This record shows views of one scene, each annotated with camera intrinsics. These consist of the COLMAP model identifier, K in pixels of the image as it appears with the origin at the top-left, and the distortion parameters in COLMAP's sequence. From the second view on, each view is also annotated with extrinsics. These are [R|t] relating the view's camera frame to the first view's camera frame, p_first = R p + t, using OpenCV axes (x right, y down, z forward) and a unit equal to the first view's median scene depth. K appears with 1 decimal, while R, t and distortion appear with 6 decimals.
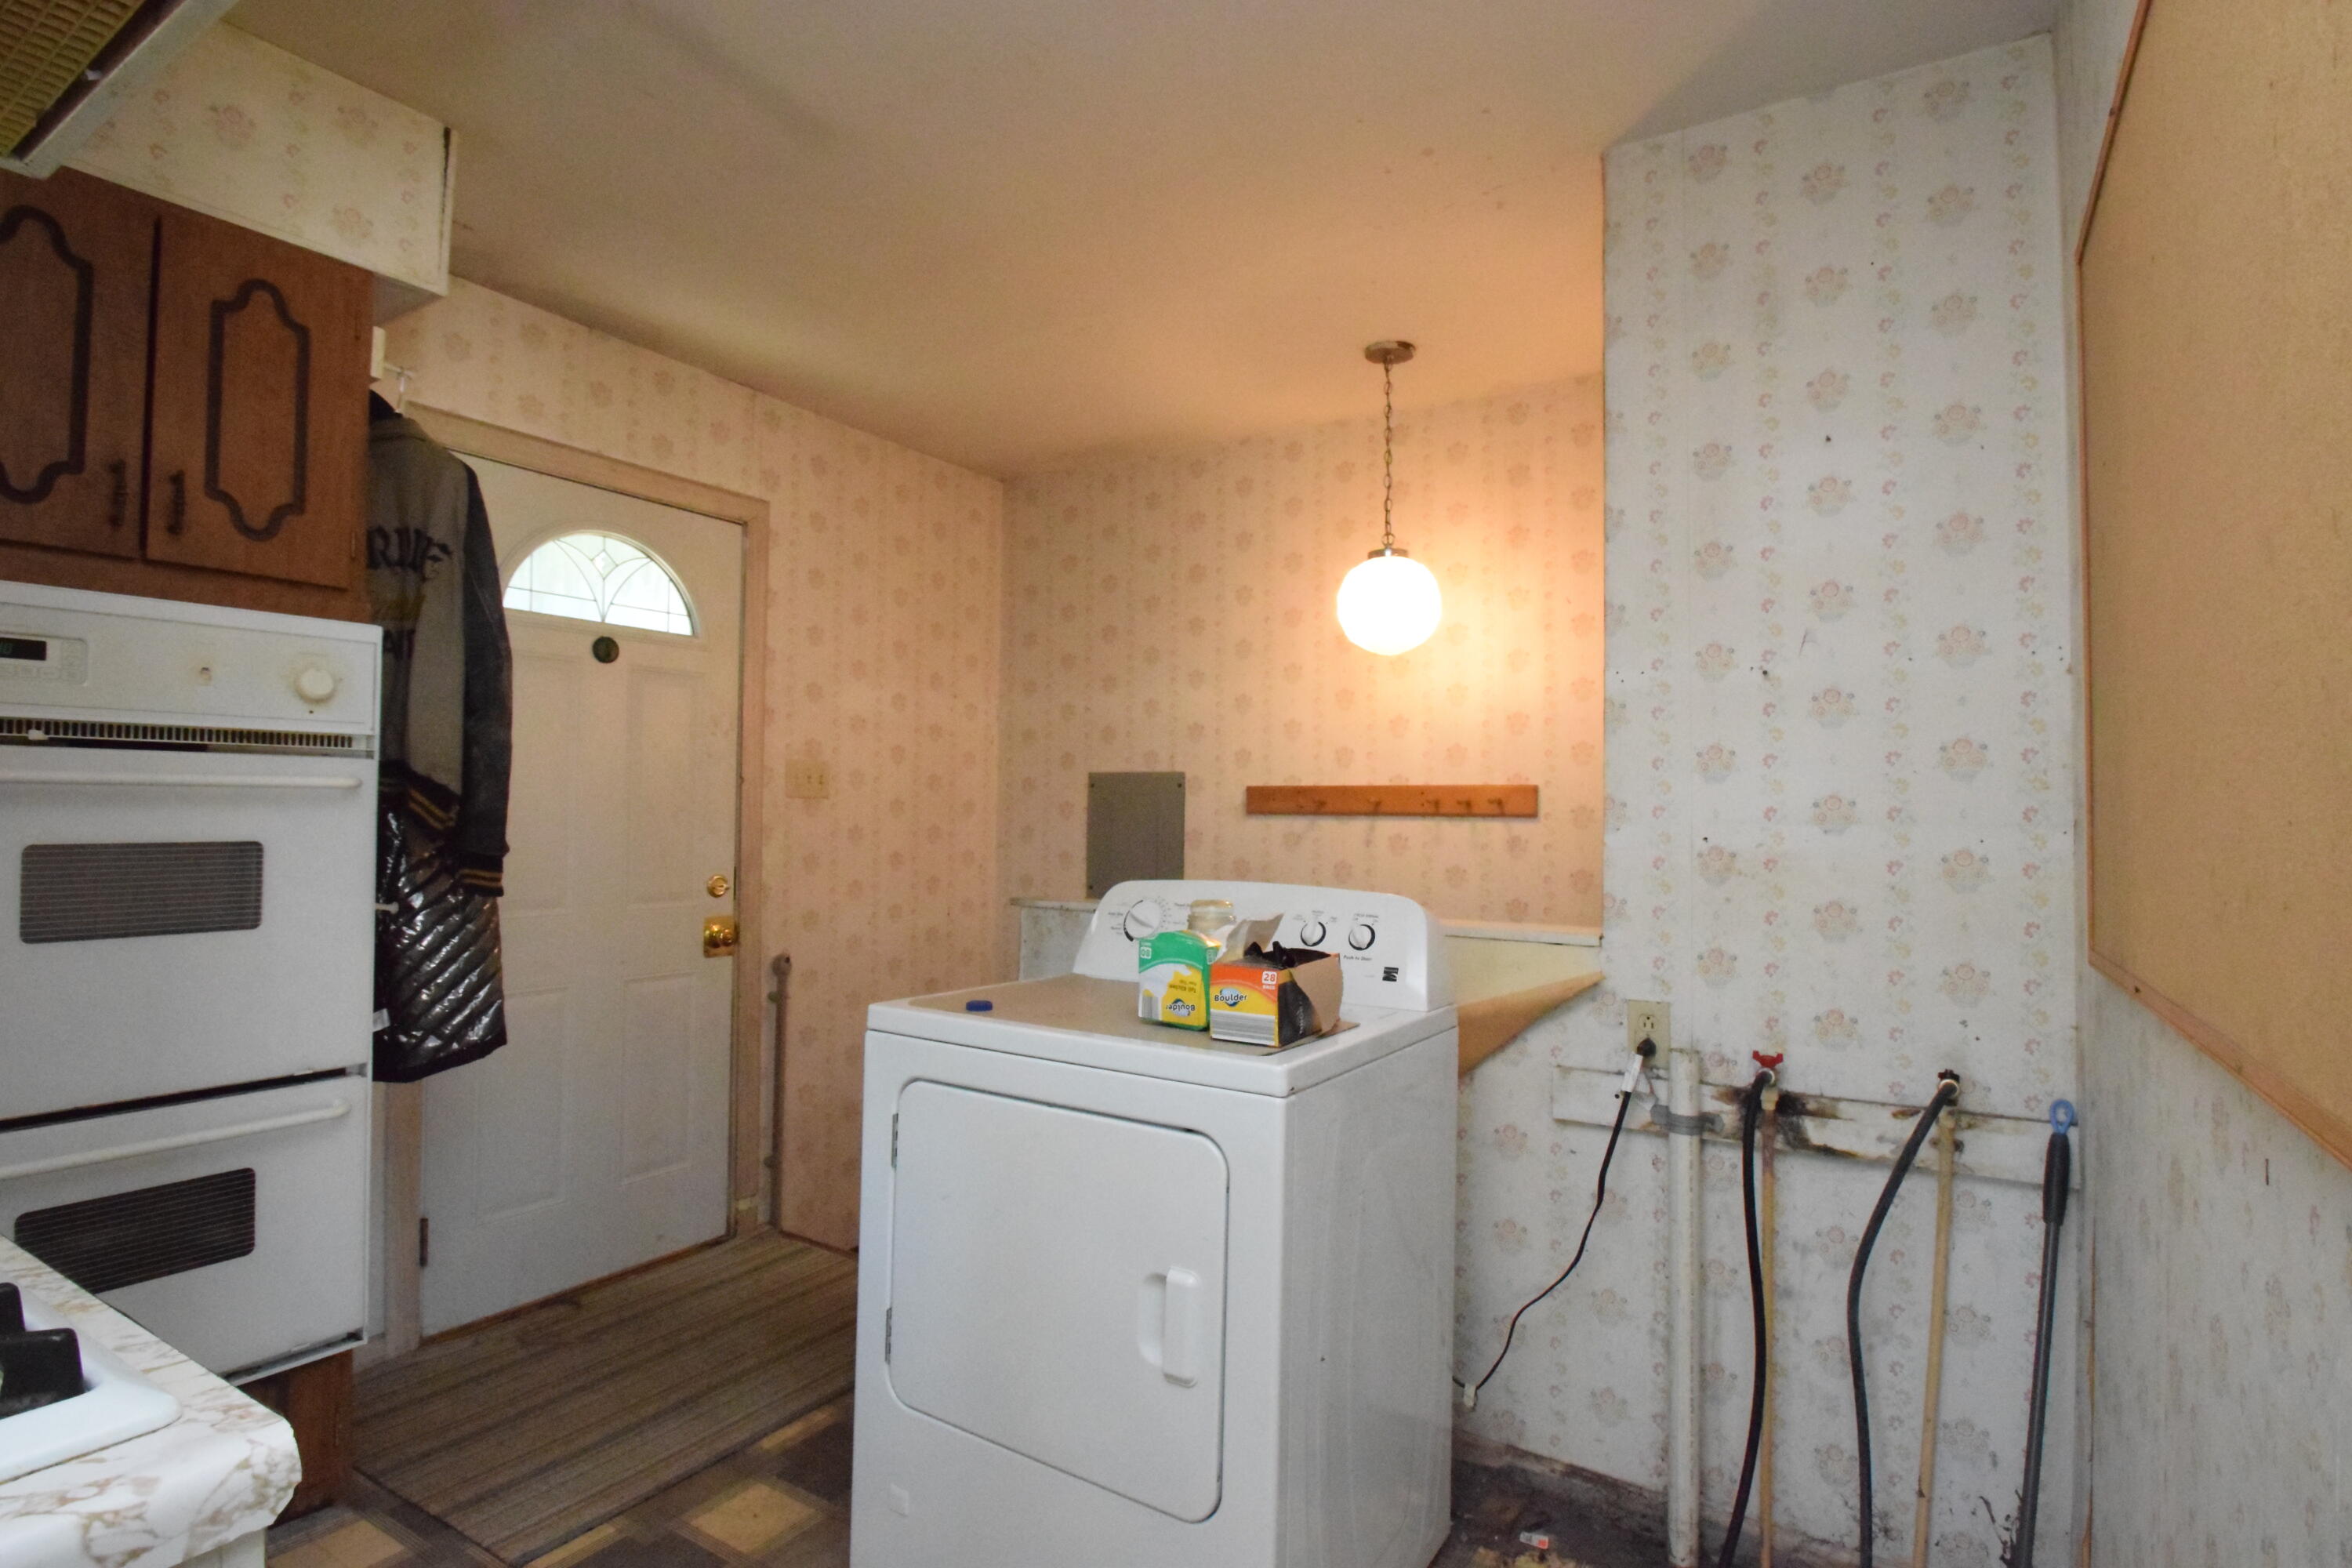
lens RADIAL K [[1166.8, 0, 1182.1], [0, 1166.8, 782.7], [0, 0, 1]] dist [0.002317, -0.017847]
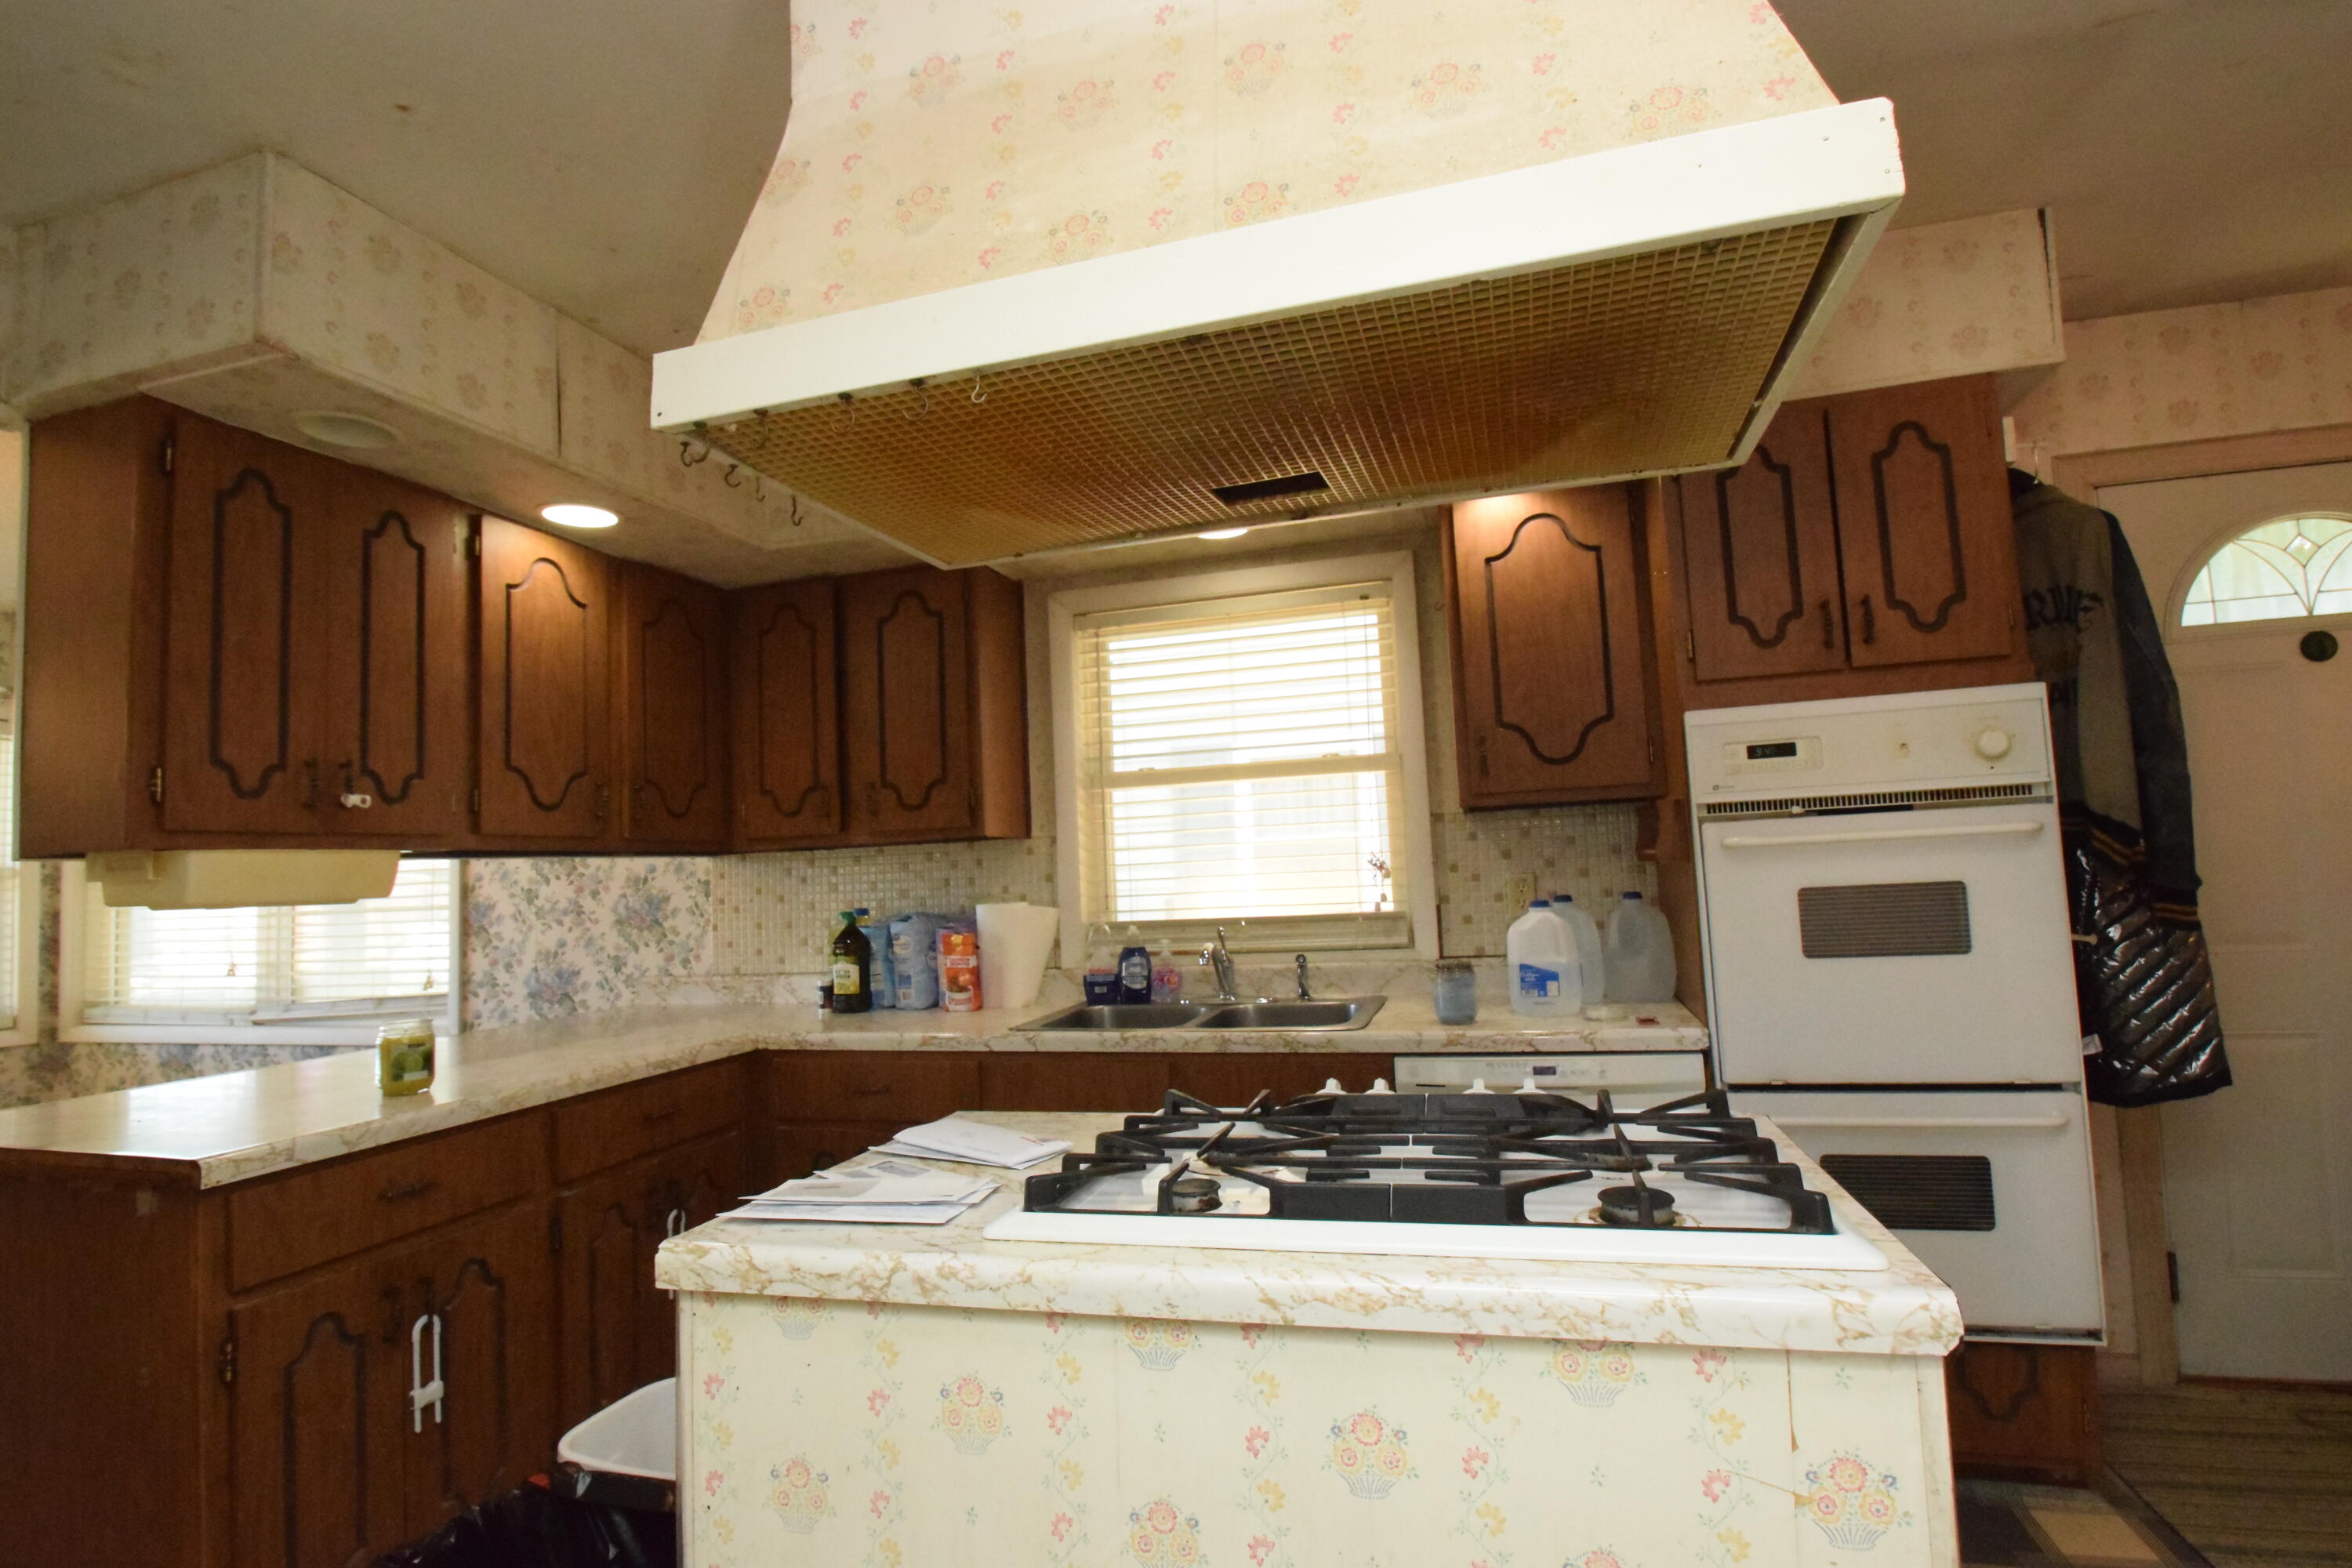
lens RADIAL K [[1166.8, 0, 1182.1], [0, 1166.8, 782.7], [0, 0, 1]] dist [0.002317, -0.017847]
pose [[0.281670, -0.091346, -0.955153, 0.118534], [0.074098, 0.994556, -0.073263, -0.019217], [0.956646, -0.050139, 0.286905, -0.096879]]
